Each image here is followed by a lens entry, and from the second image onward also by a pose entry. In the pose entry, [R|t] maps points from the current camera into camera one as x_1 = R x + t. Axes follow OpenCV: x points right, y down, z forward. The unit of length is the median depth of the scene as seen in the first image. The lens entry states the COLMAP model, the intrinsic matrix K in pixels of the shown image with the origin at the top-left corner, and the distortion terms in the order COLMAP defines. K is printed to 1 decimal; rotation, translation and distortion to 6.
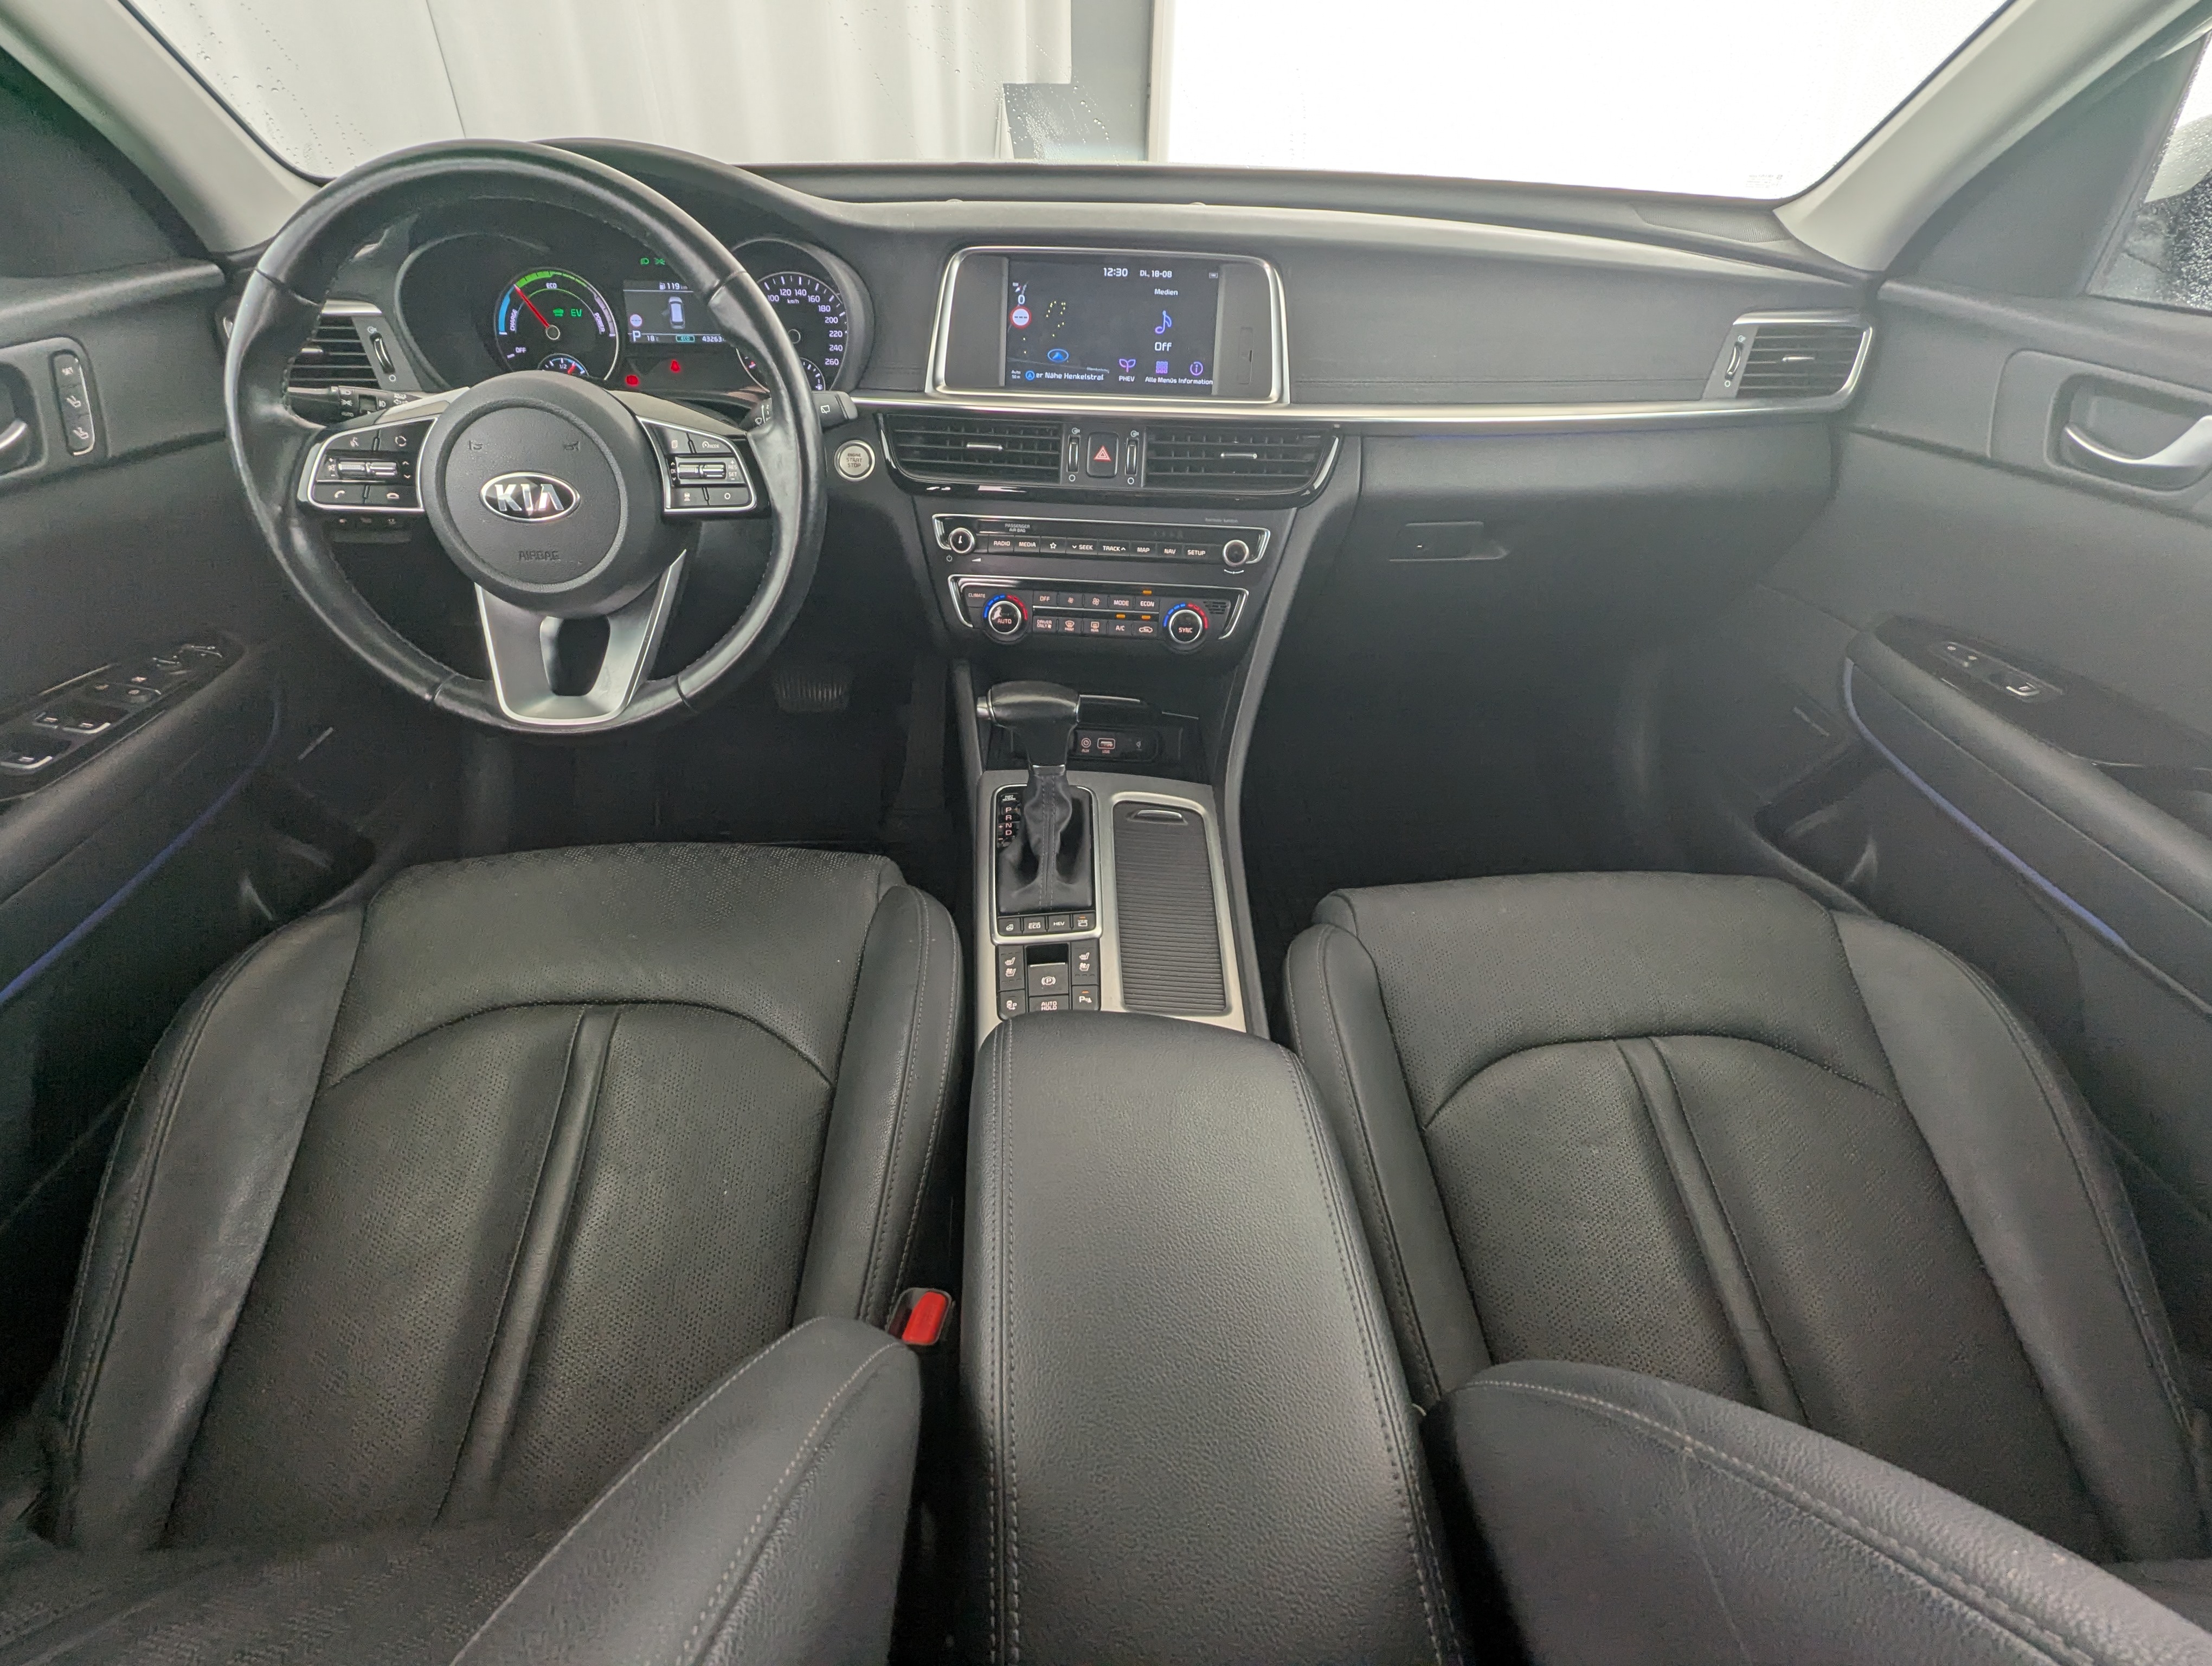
lens RADIAL K [[1045.3, 0, 1104.7], [0, 1045.3, 844.0], [0, 0, 1]] dist [-0.009165, 0.002953]
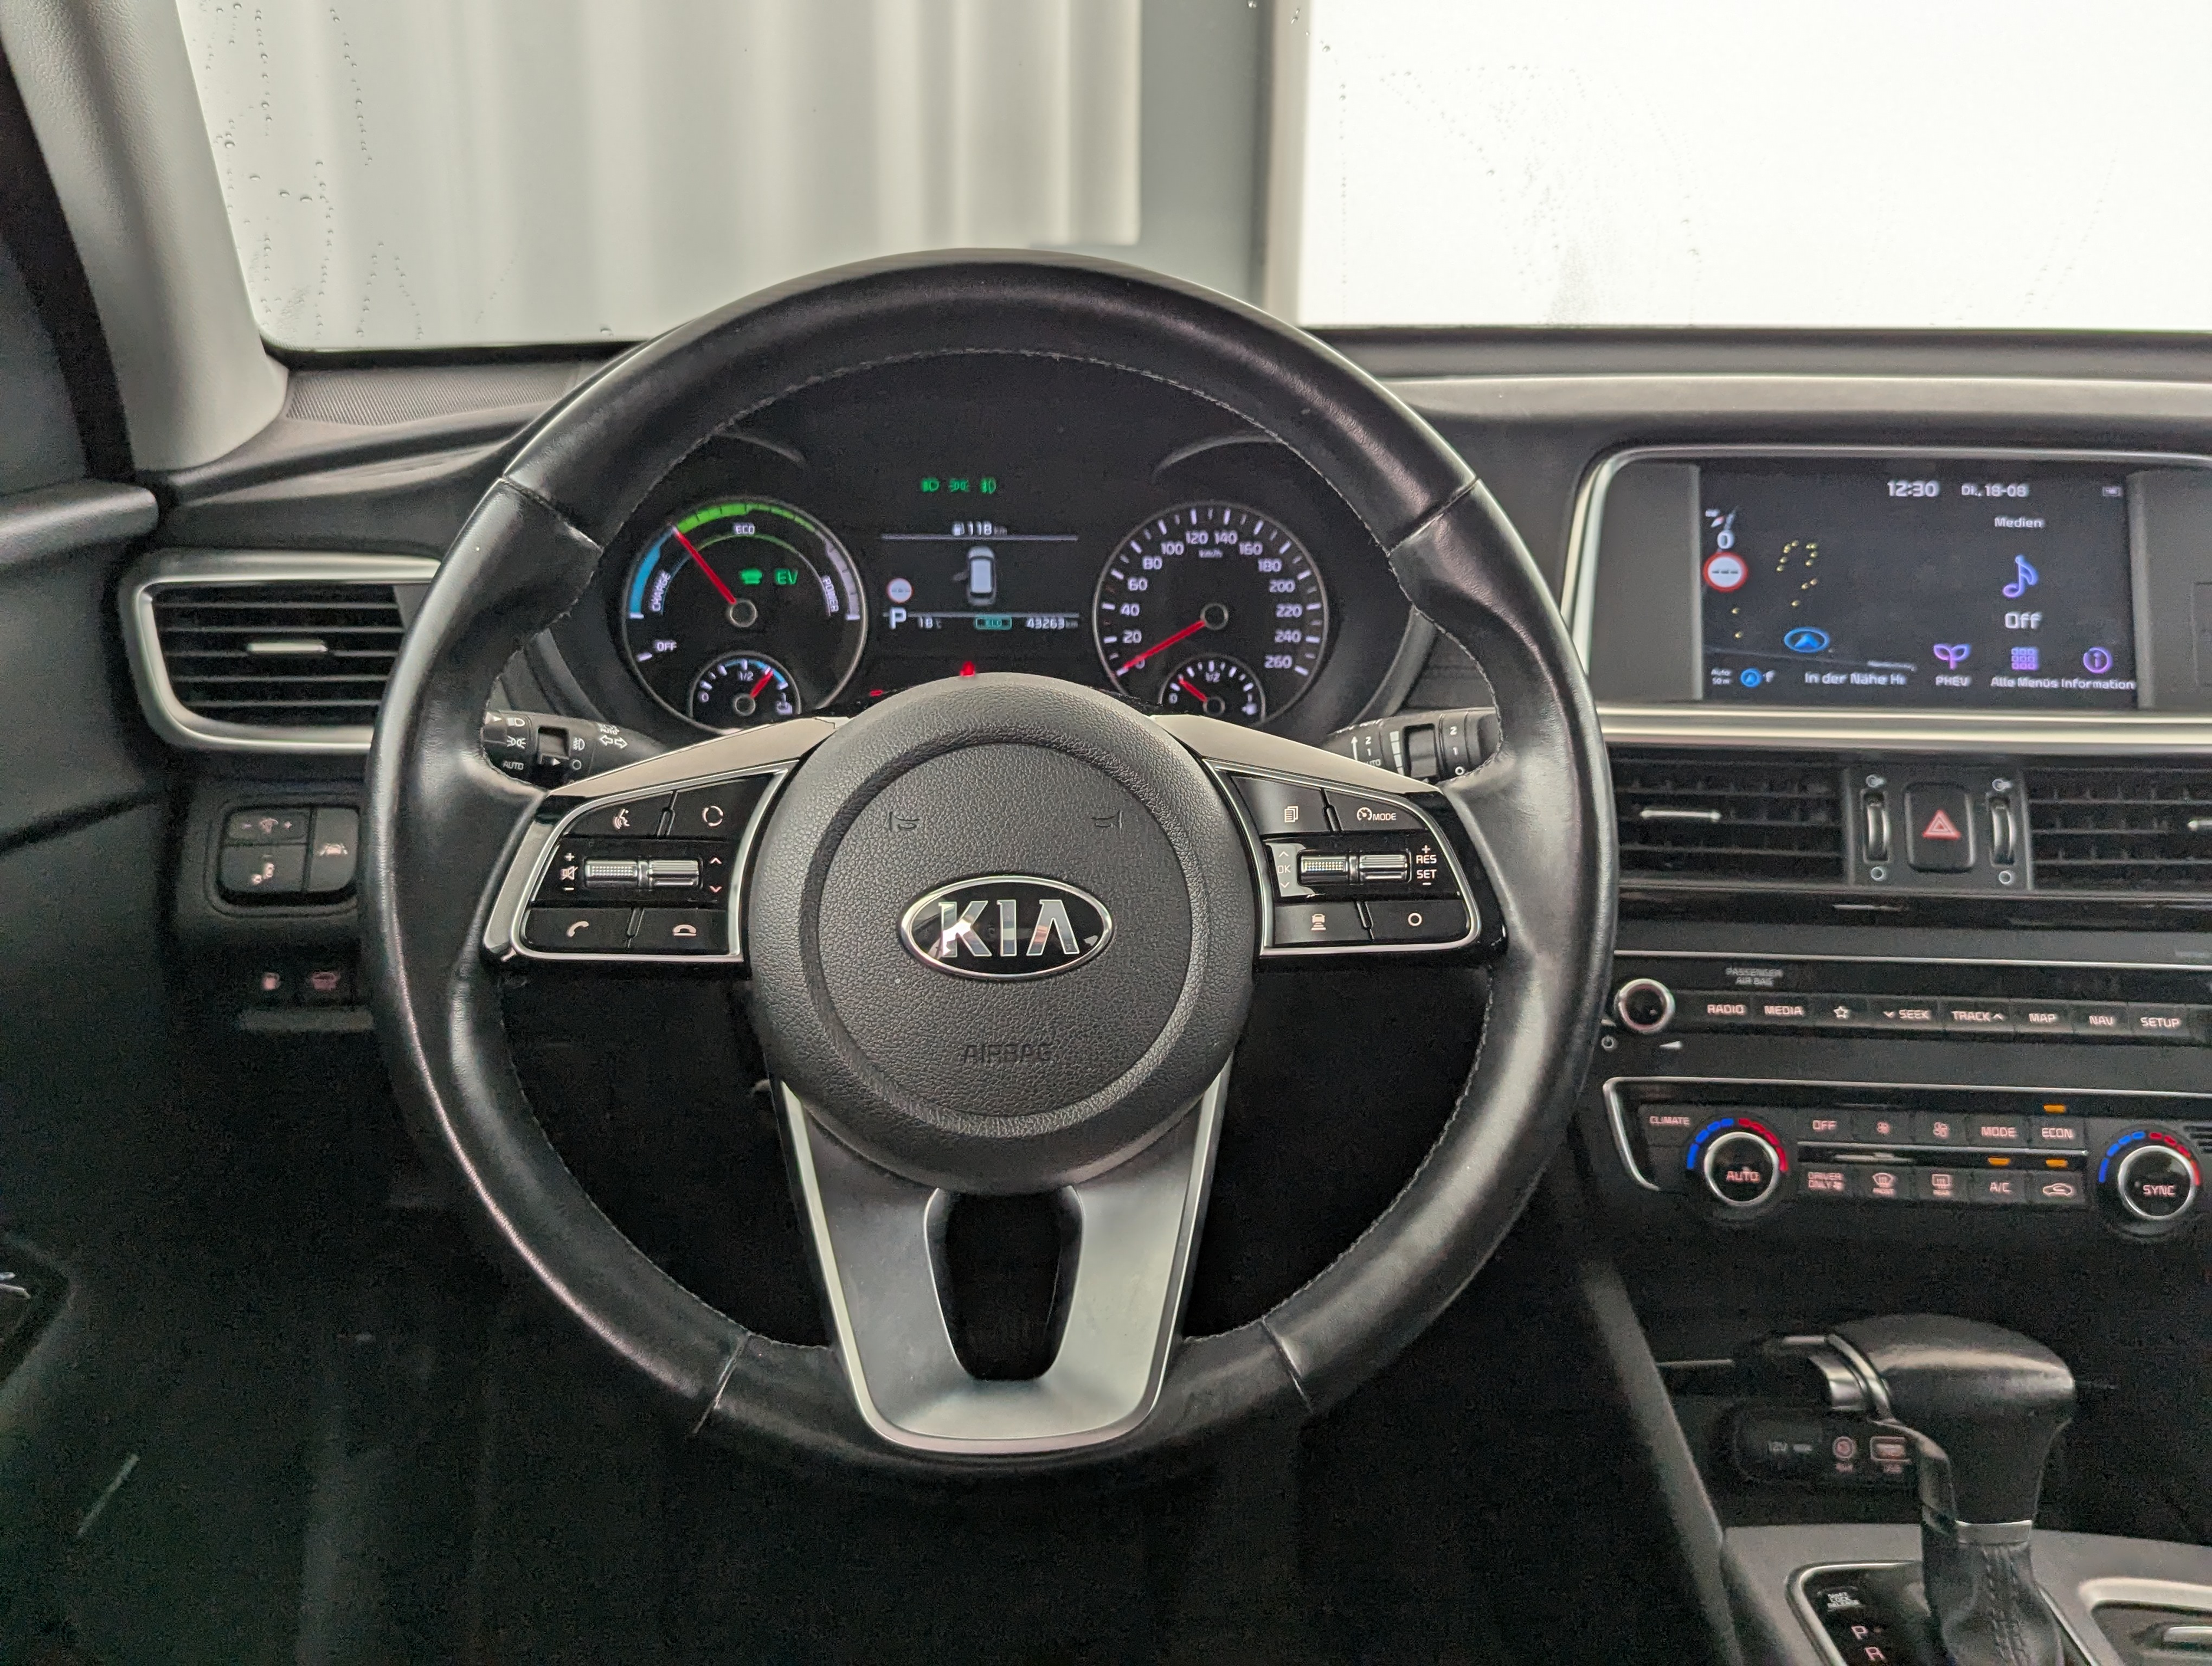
lens RADIAL K [[2086.7, 0, 1118.5], [0, 2086.7, 816.8], [0, 0, 1]] dist [0.036819, 0.000000]
pose [[0.999679, -0.015647, 0.019927, -0.395669], [0.021761, 0.933082, -0.359004, -0.040451], [-0.012976, 0.359323, 0.933123, 0.107370]]
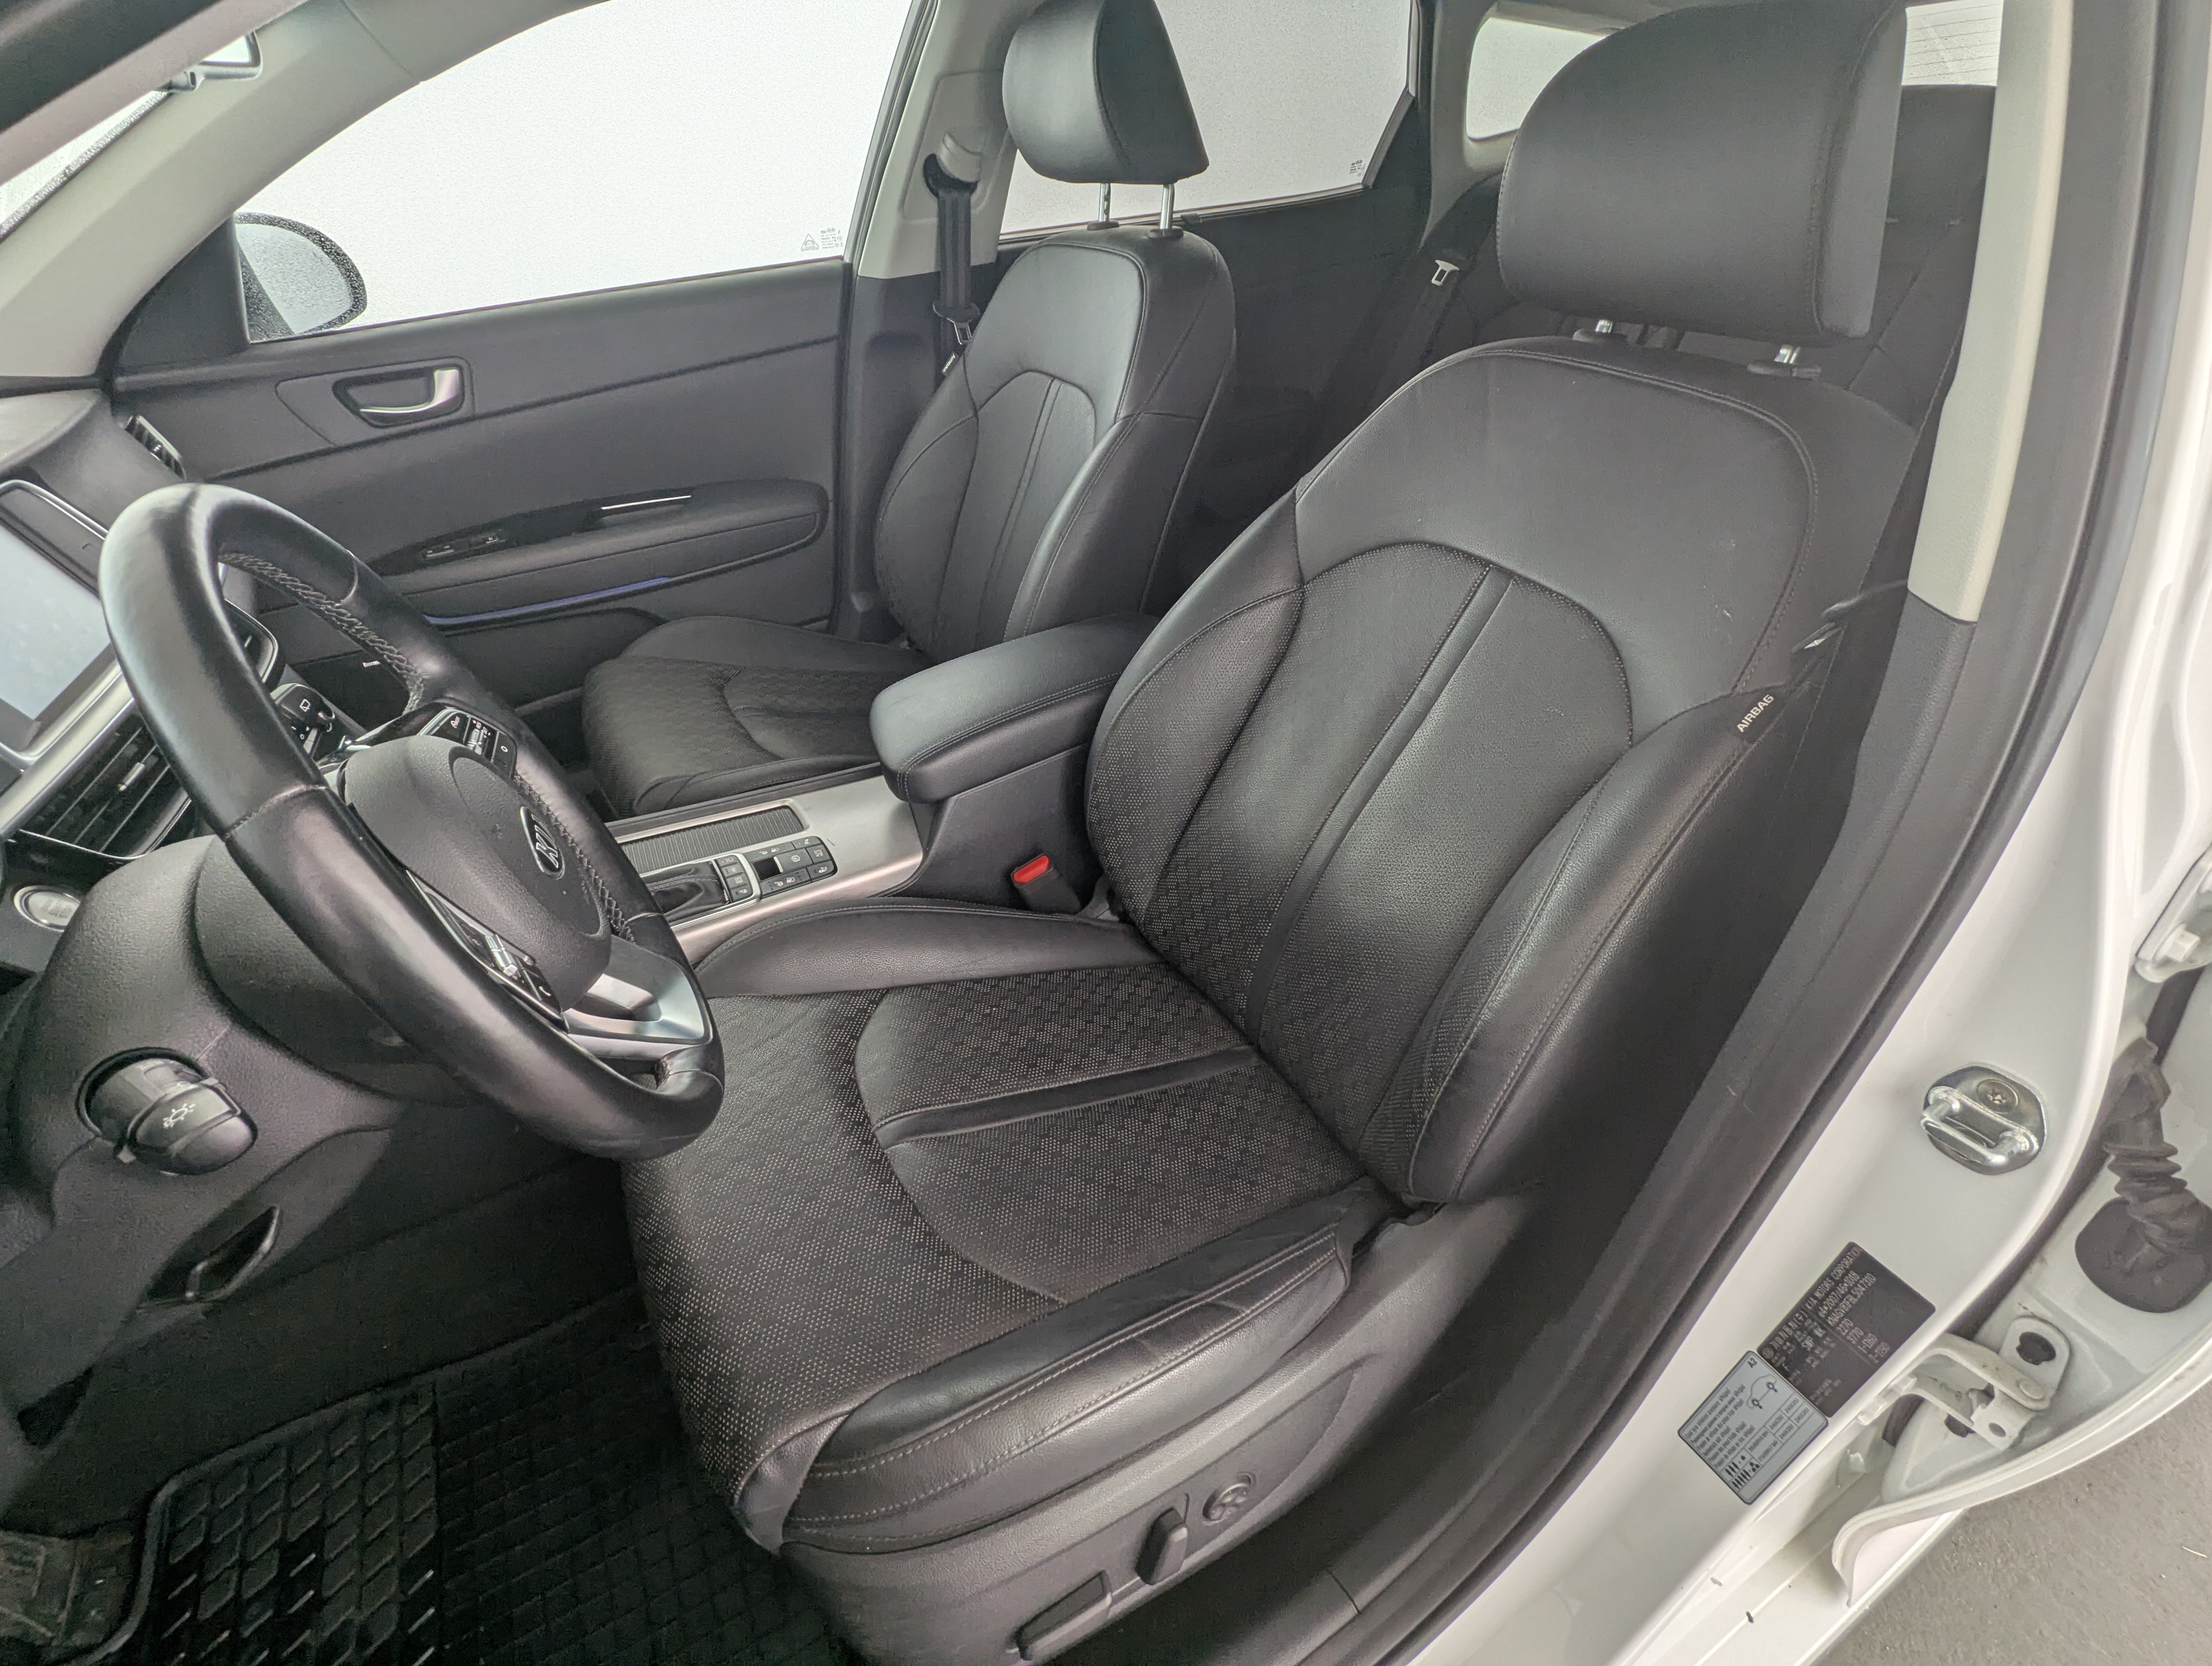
lens RADIAL K [[1045.3, 0, 1099.5], [0, 1045.3, 833.3], [0, 0, 1]] dist [-0.009165, 0.002953]
pose [[-0.434906, -0.517099, 0.737201, -1.002957], [0.555286, 0.490482, 0.671628, -0.480594], [-0.708882, 0.701453, 0.073824, 0.484437]]
